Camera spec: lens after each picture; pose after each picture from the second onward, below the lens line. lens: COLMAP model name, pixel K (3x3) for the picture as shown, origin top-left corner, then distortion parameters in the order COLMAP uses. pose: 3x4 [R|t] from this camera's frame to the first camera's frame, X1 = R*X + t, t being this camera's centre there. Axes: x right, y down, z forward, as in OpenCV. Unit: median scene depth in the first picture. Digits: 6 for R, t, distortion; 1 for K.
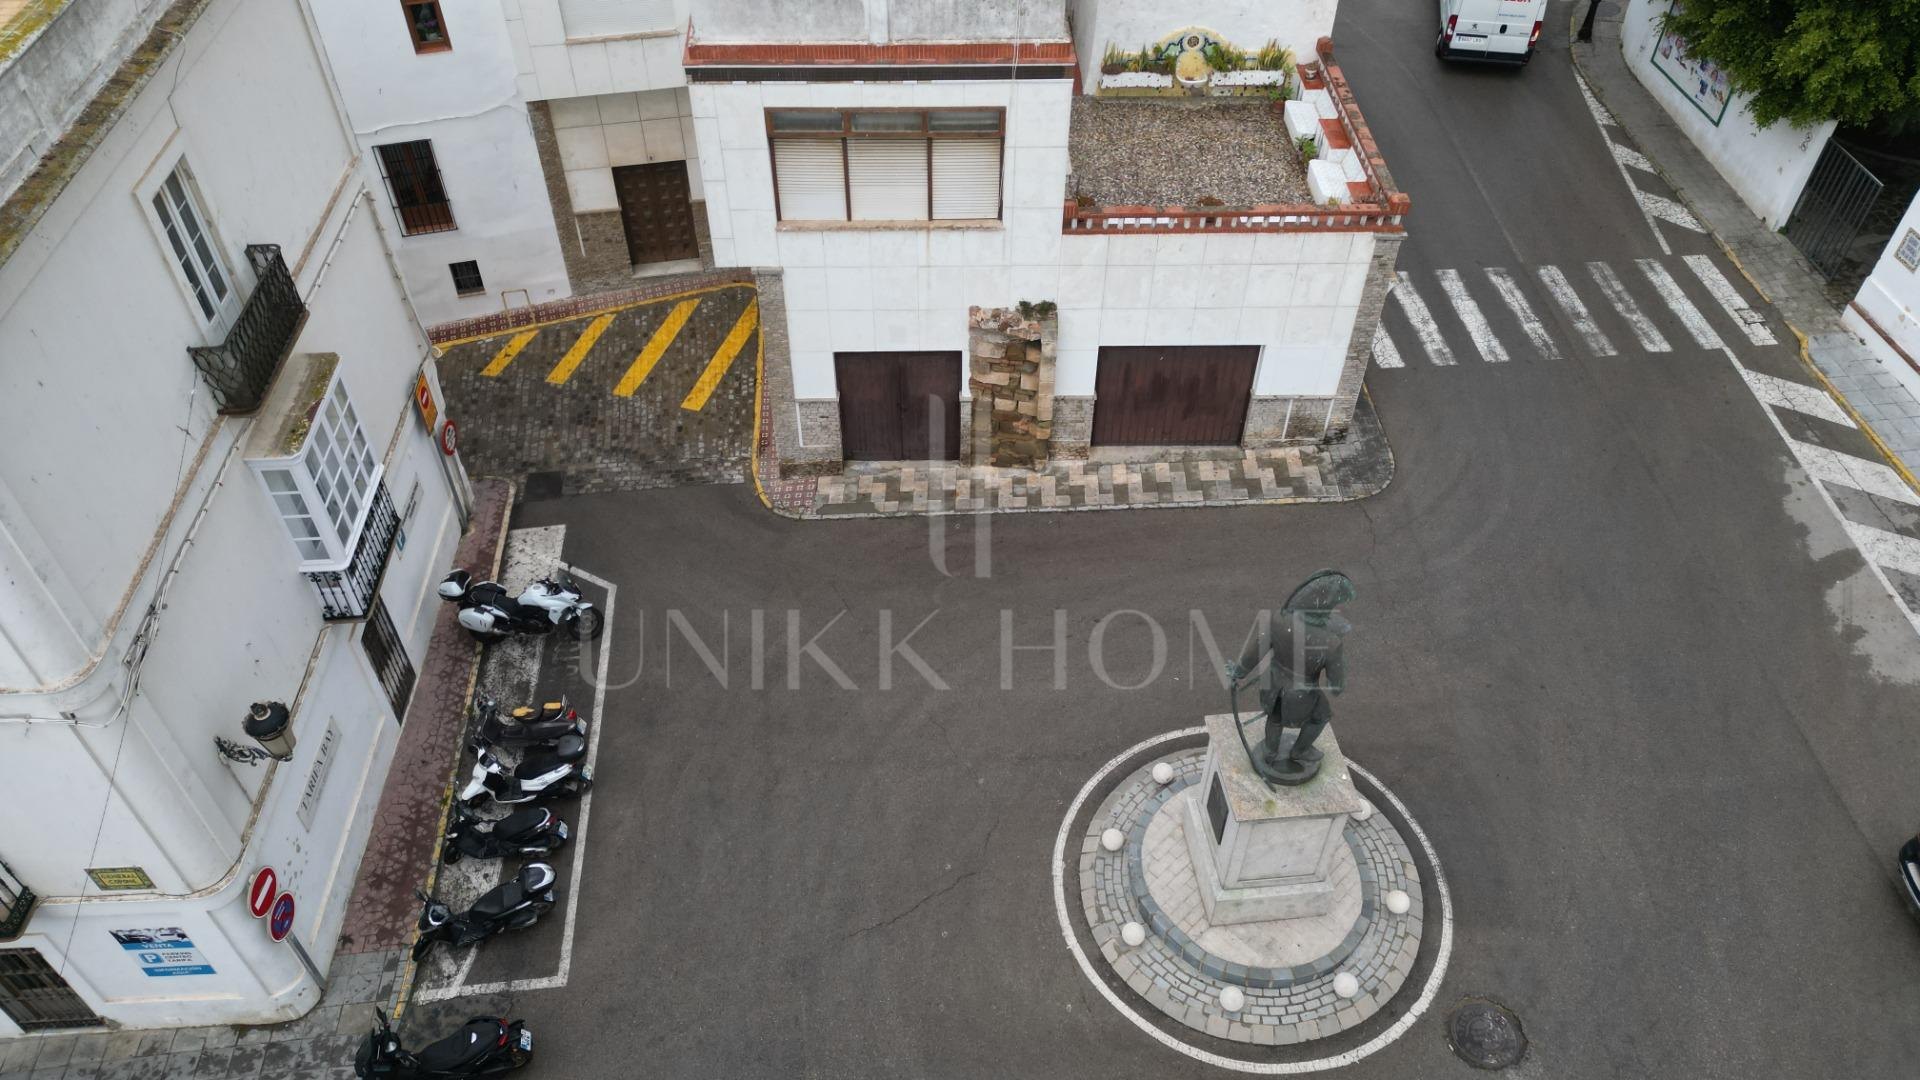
lens RADIAL K [[1338.6, 0, 956.6], [0, 1338.6, 538.7], [0, 0, 1]] dist [0.091039, -0.096990]
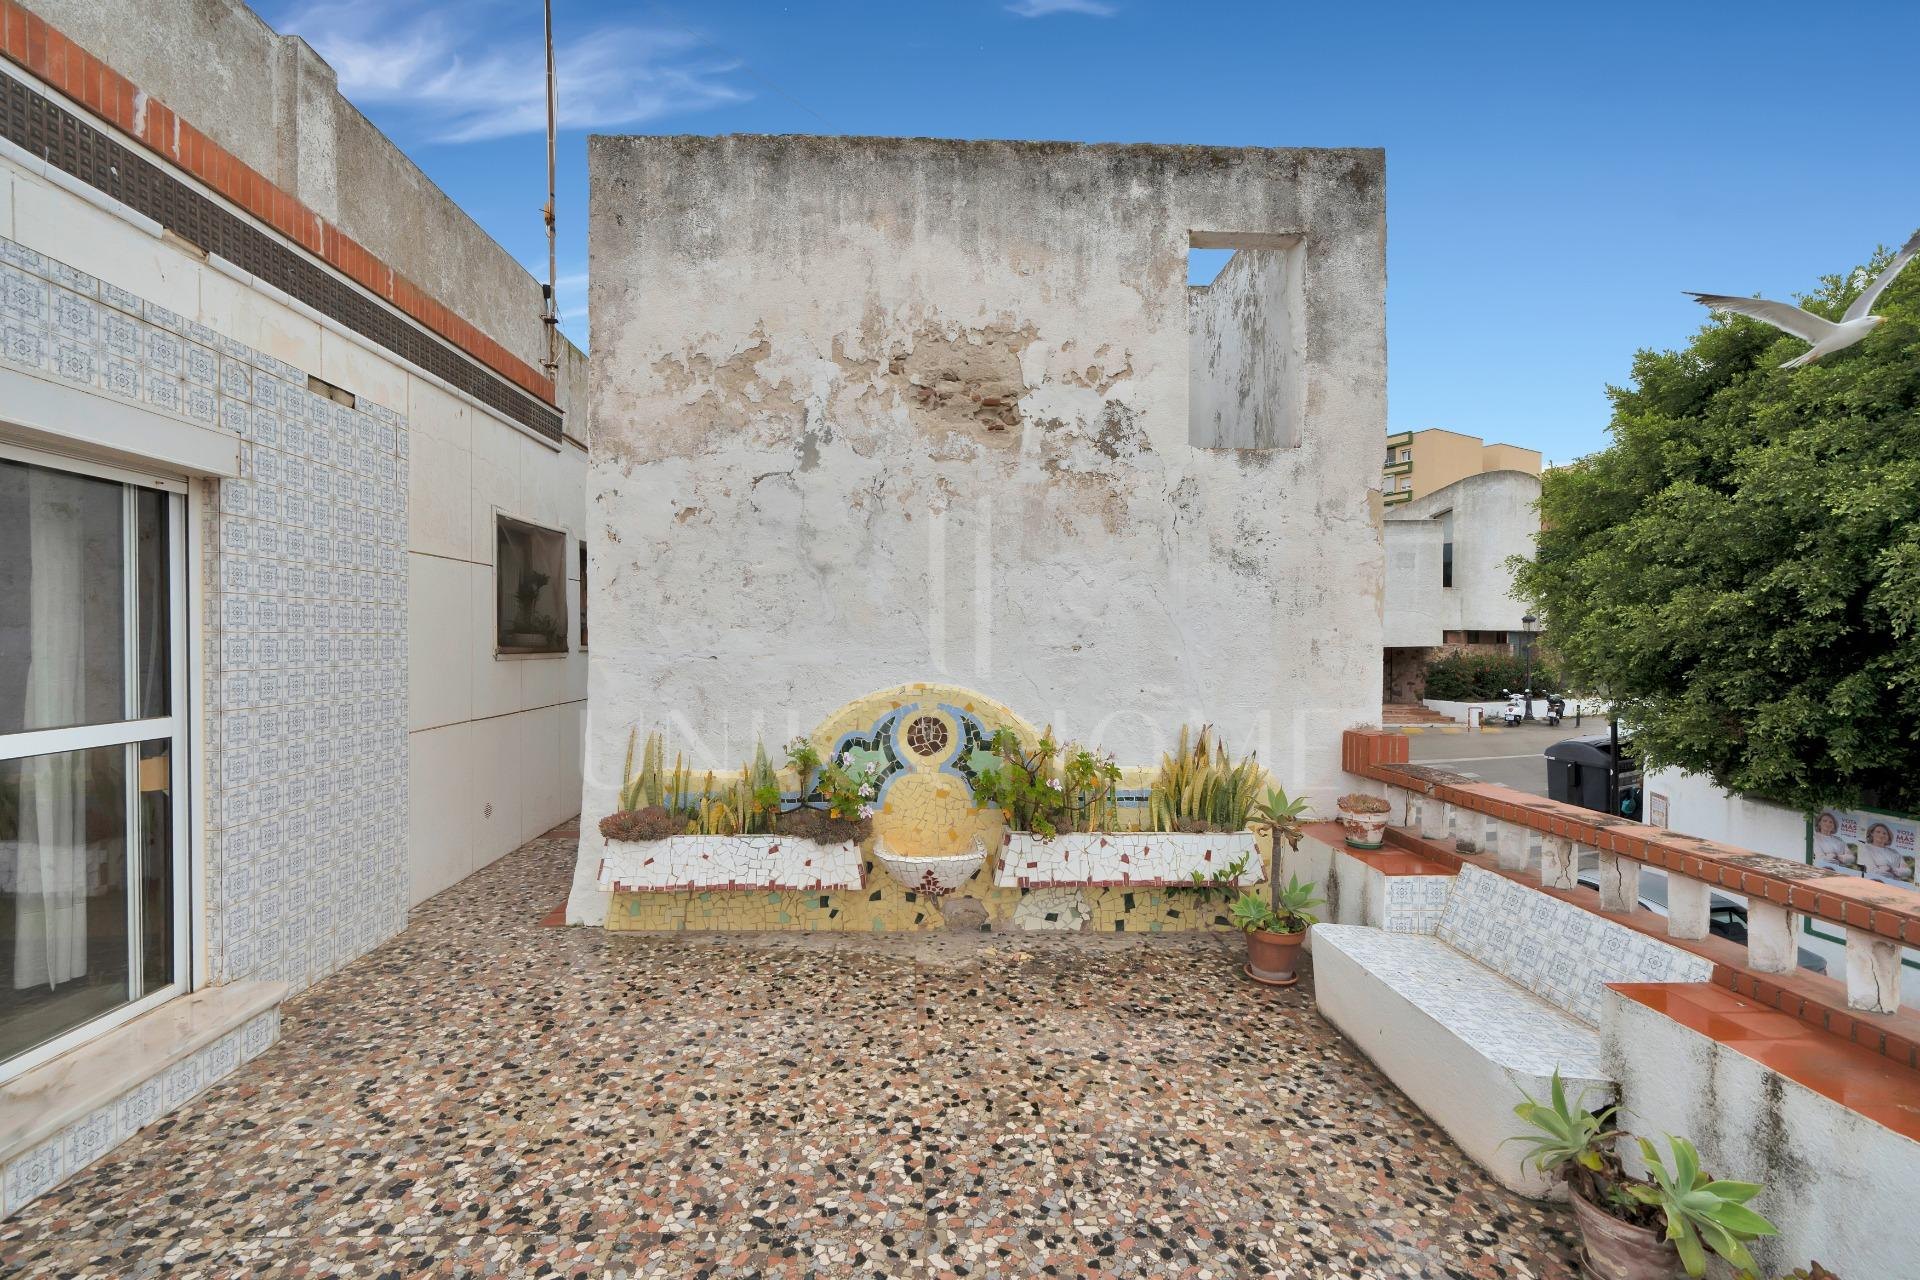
lens RADIAL K [[809.6, 0, 961.6], [0, 809.6, 647.9], [0, 0, 1]] dist [-0.001682, -0.000126]
pose [[0.999917, -0.002883, 0.012540, 0.193573], [0.010769, 0.720829, -0.693030, -0.279063], [-0.007041, 0.693107, 0.720800, 0.926453]]
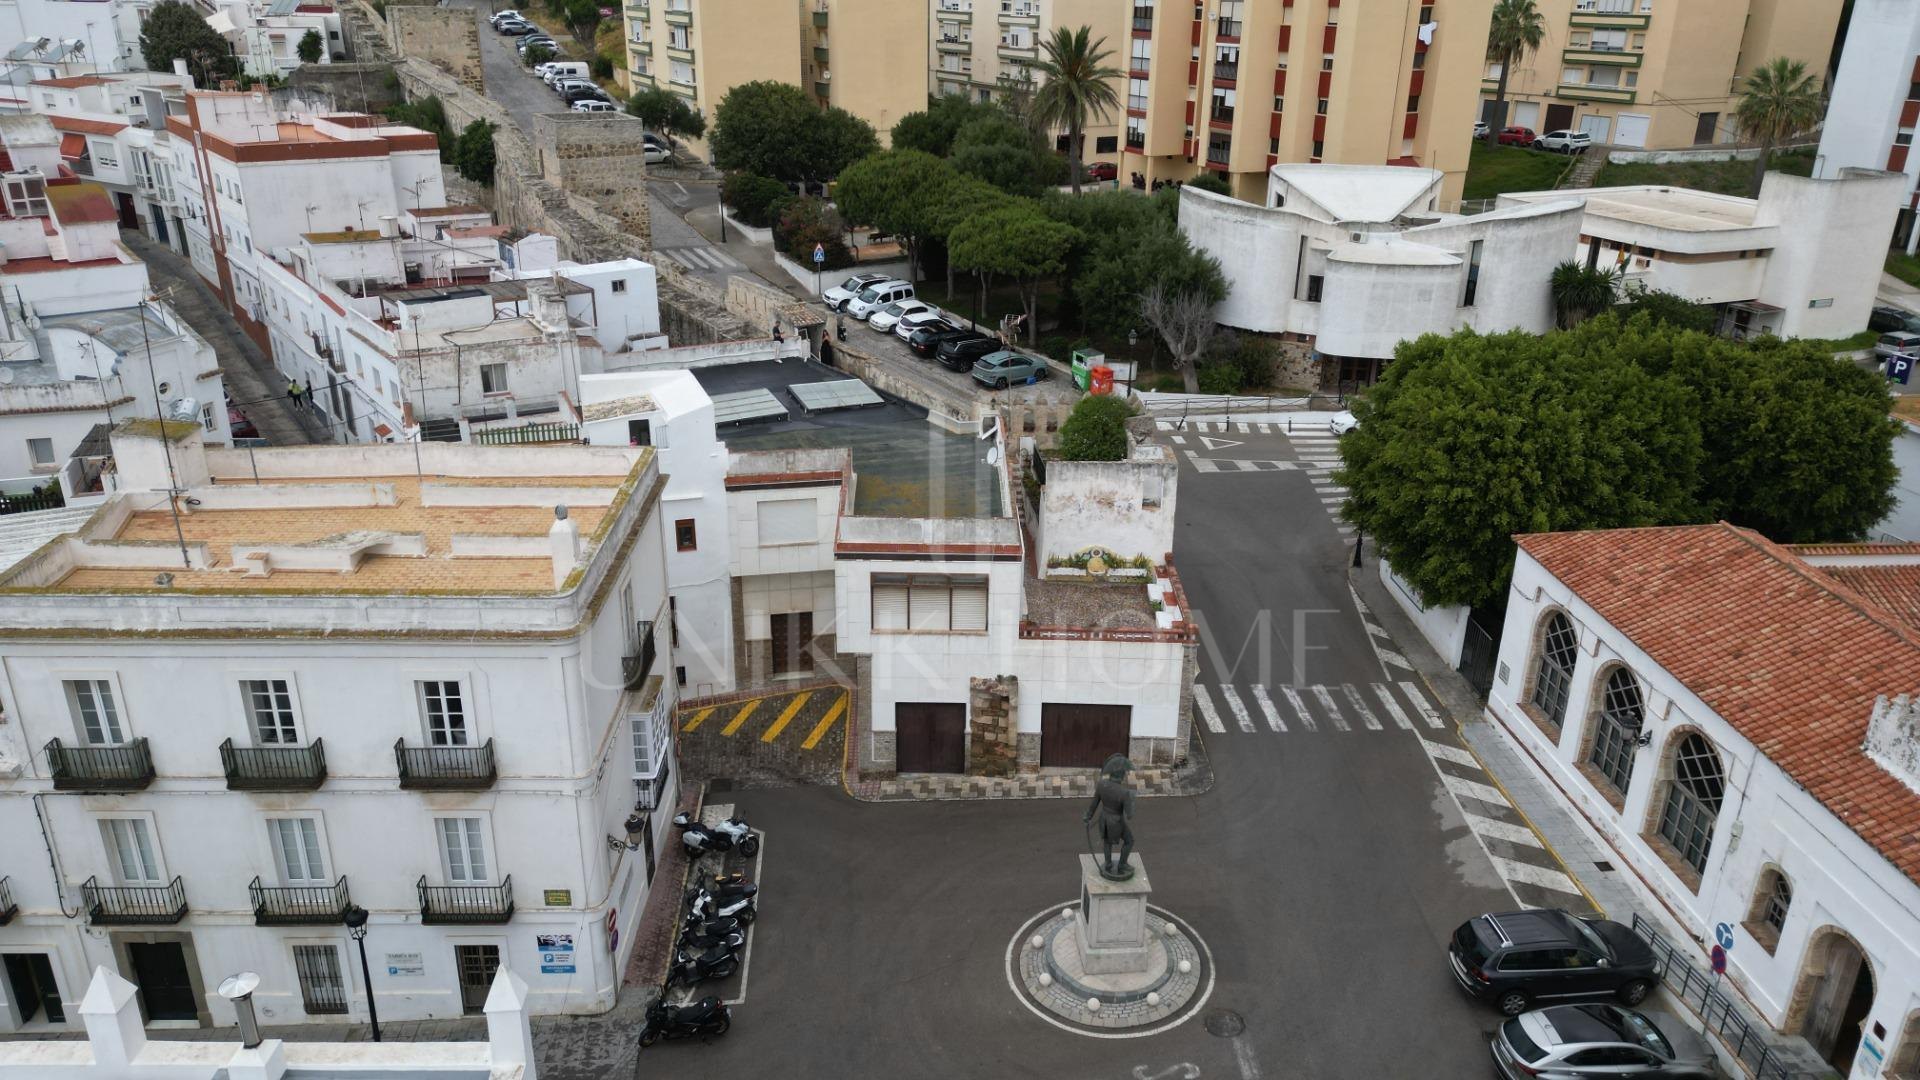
lens RADIAL K [[1338.6, 0, 956.6], [0, 1338.6, 538.7], [0, 0, 1]] dist [0.091039, -0.096990]
pose [[0.999483, 0.019925, -0.025231, 0.031900], [-0.028014, 0.924799, -0.379424, 0.336510], [0.015774, 0.379934, 0.924879, -0.749869]]
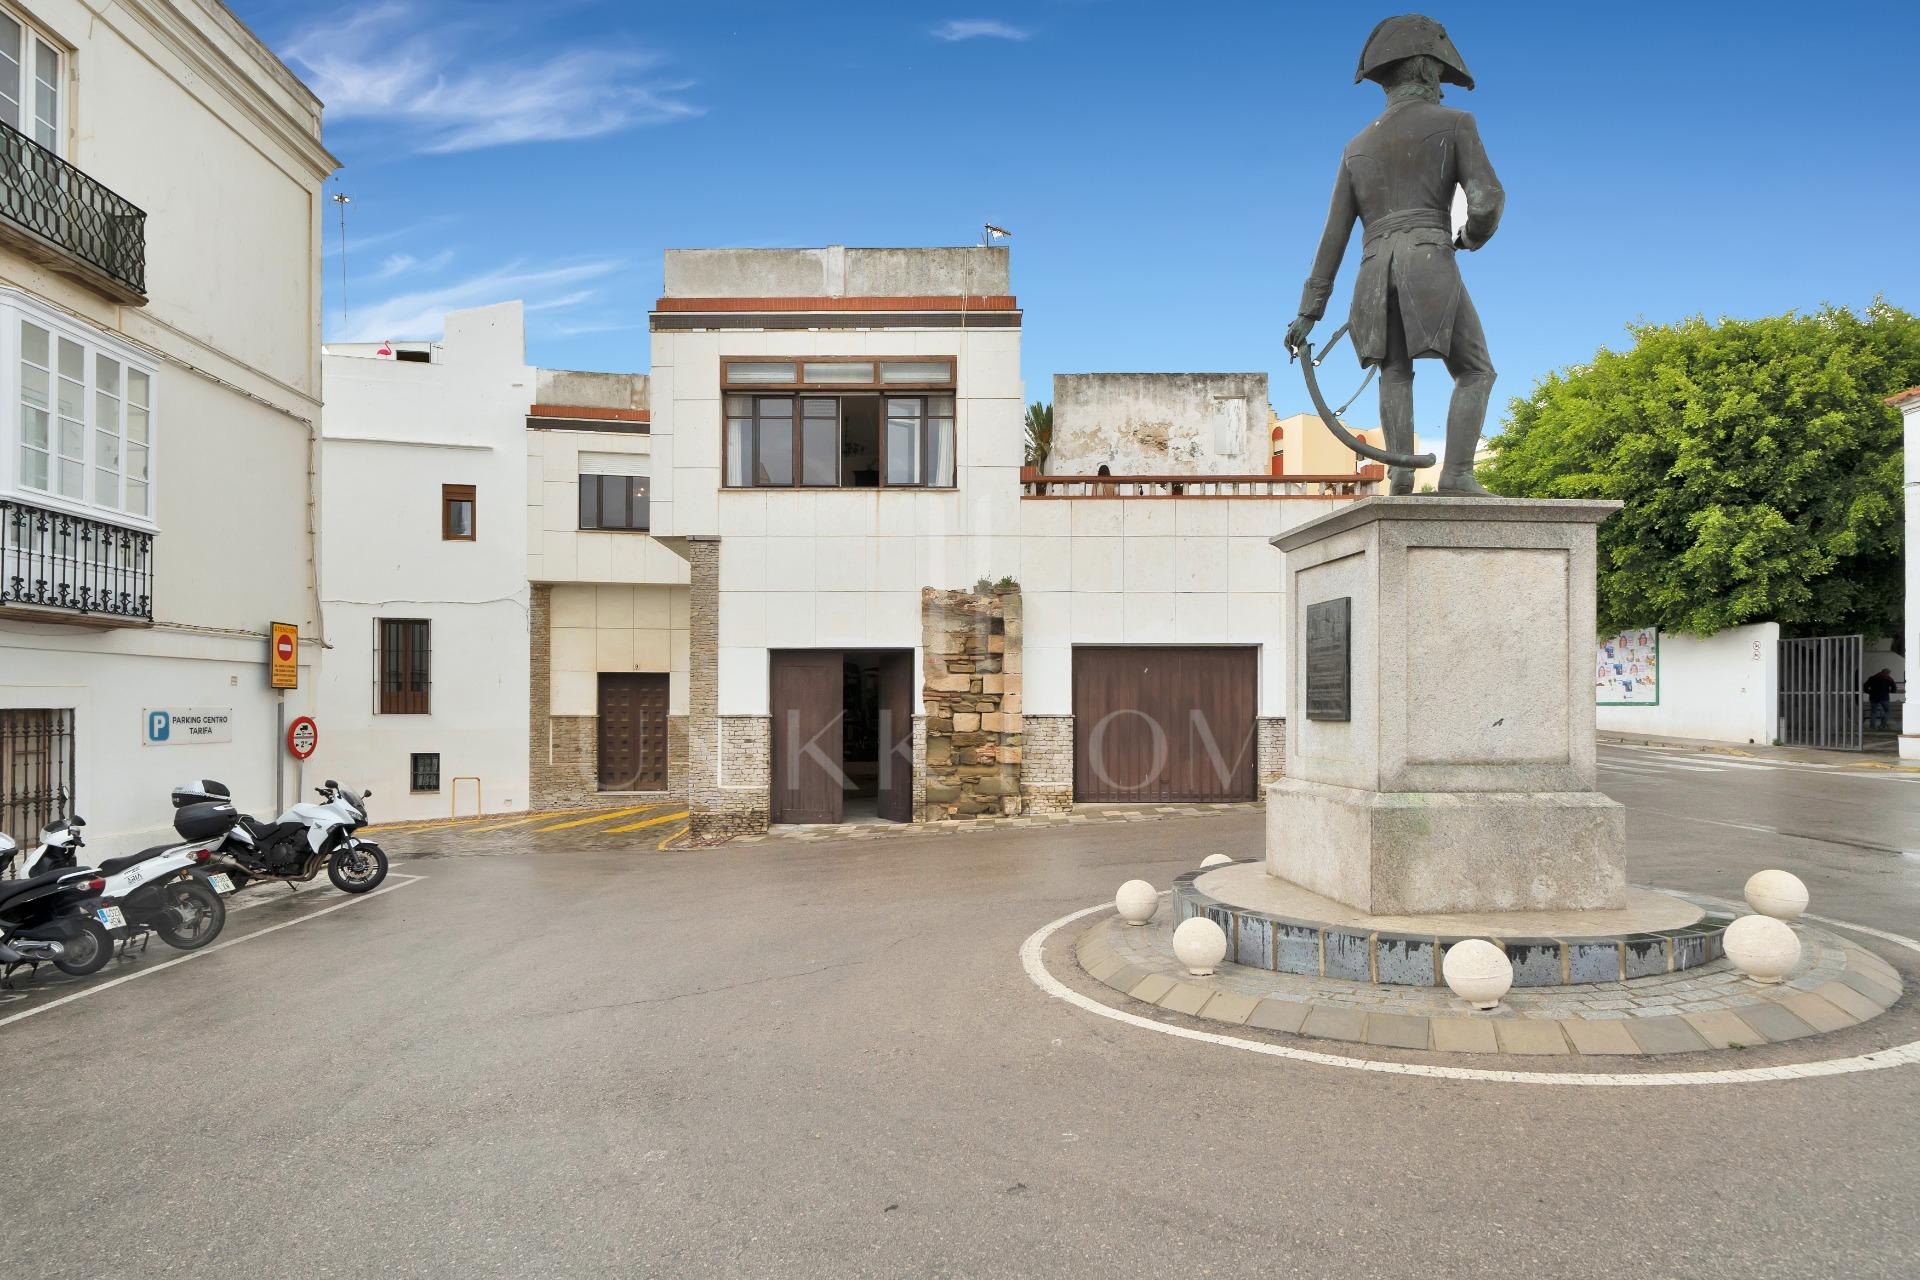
lens RADIAL K [[1053.0, 0, 945.1], [0, 1053.0, 703.5], [0, 0, 1]] dist [-0.002106, -0.000390]
pose [[0.999438, -0.002056, -0.033466, 0.045911], [-0.022286, 0.705007, -0.708850, 0.363459], [0.025051, 0.709197, 0.704565, 0.532981]]
